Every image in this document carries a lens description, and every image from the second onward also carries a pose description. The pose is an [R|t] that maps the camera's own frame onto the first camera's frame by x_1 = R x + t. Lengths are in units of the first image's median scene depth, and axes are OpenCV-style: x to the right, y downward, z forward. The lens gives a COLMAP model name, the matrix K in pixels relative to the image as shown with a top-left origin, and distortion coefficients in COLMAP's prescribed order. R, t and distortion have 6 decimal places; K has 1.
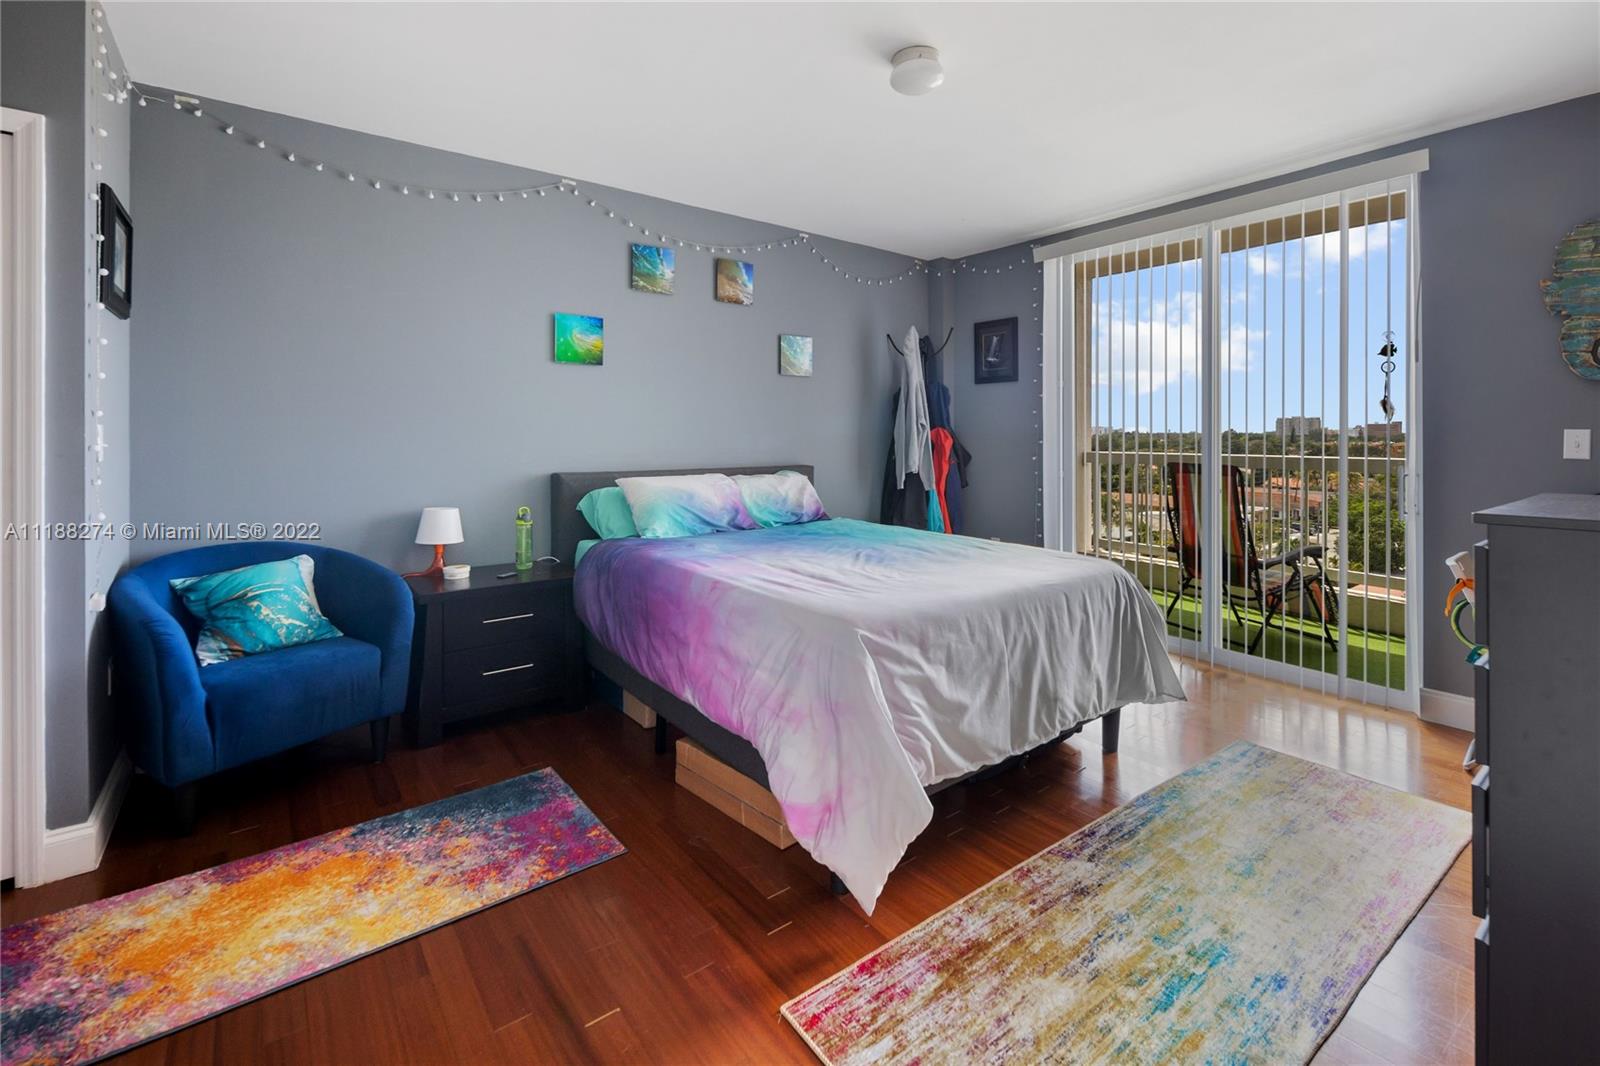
lens RADIAL K [[695.6, 0, 801.6], [0, 695.6, 430.4], [0, 0, 1]] dist [0.000085, -0.000234]
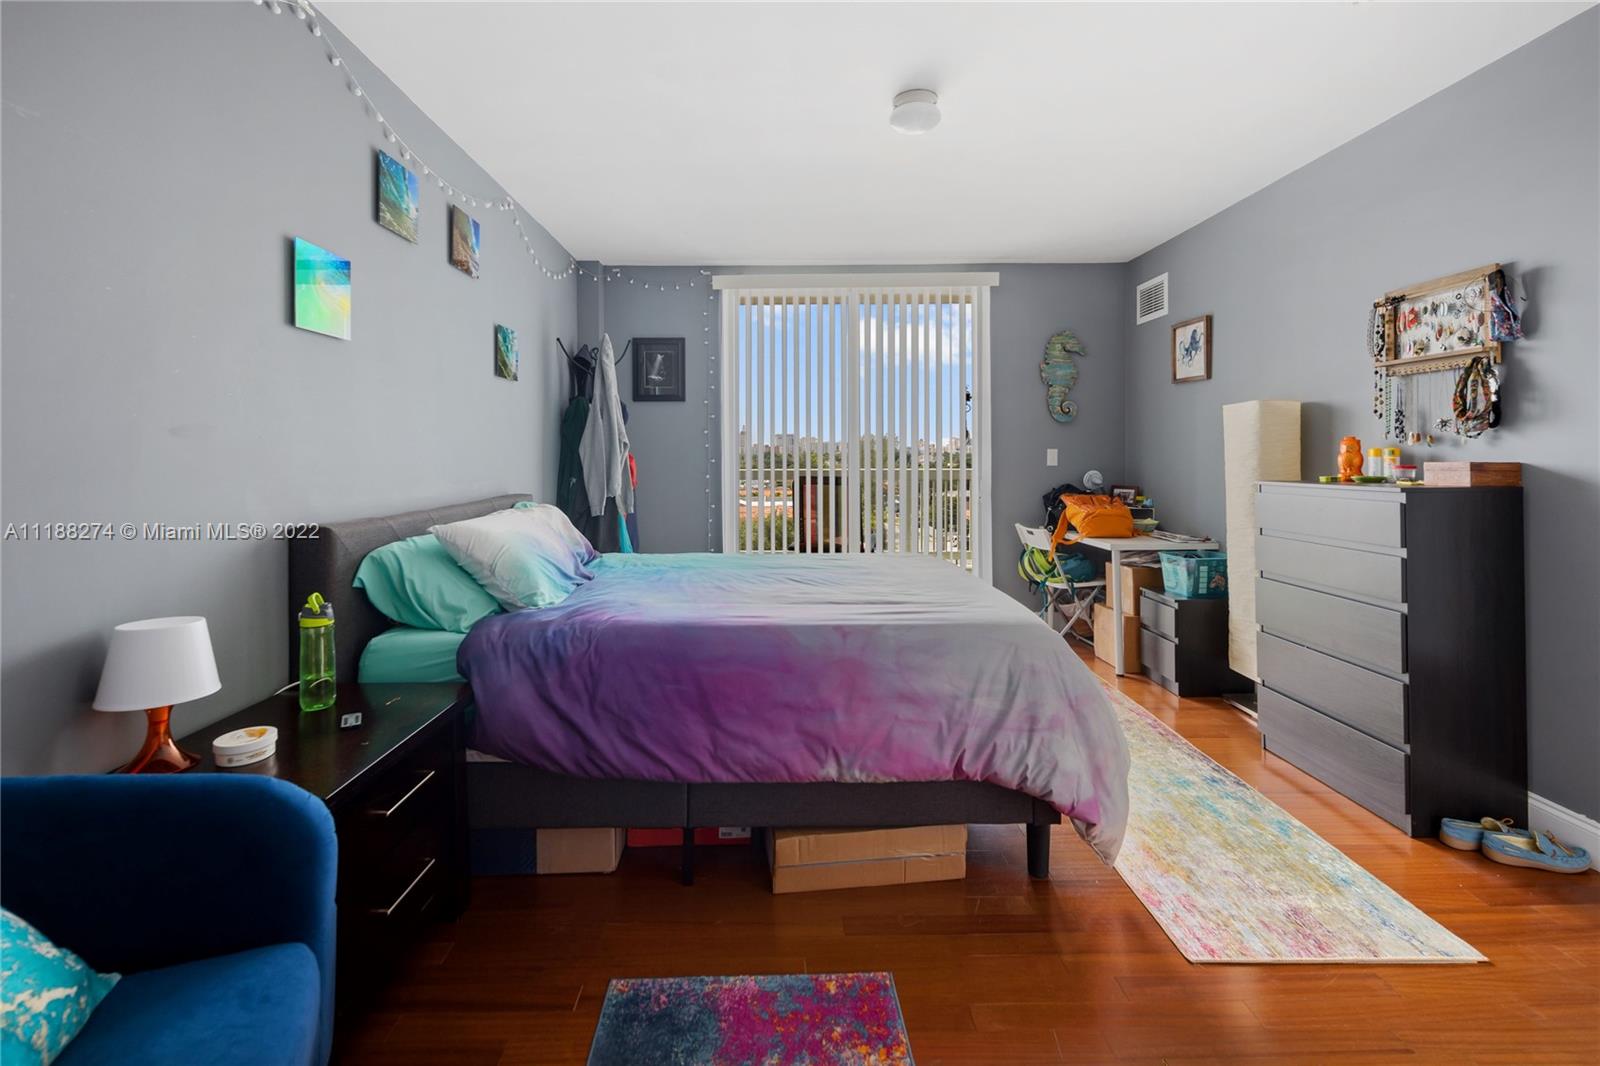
lens RADIAL K [[703.2, 0, 789.7], [0, 703.2, 442.6], [0, 0, 1]] dist [0.000063, 0.000089]
pose [[0.599825, 0.009045, 0.800080, -0.550985], [-0.002056, 0.999950, -0.009764, 0.000291], [-0.800129, 0.004211, 0.599813, 0.340839]]
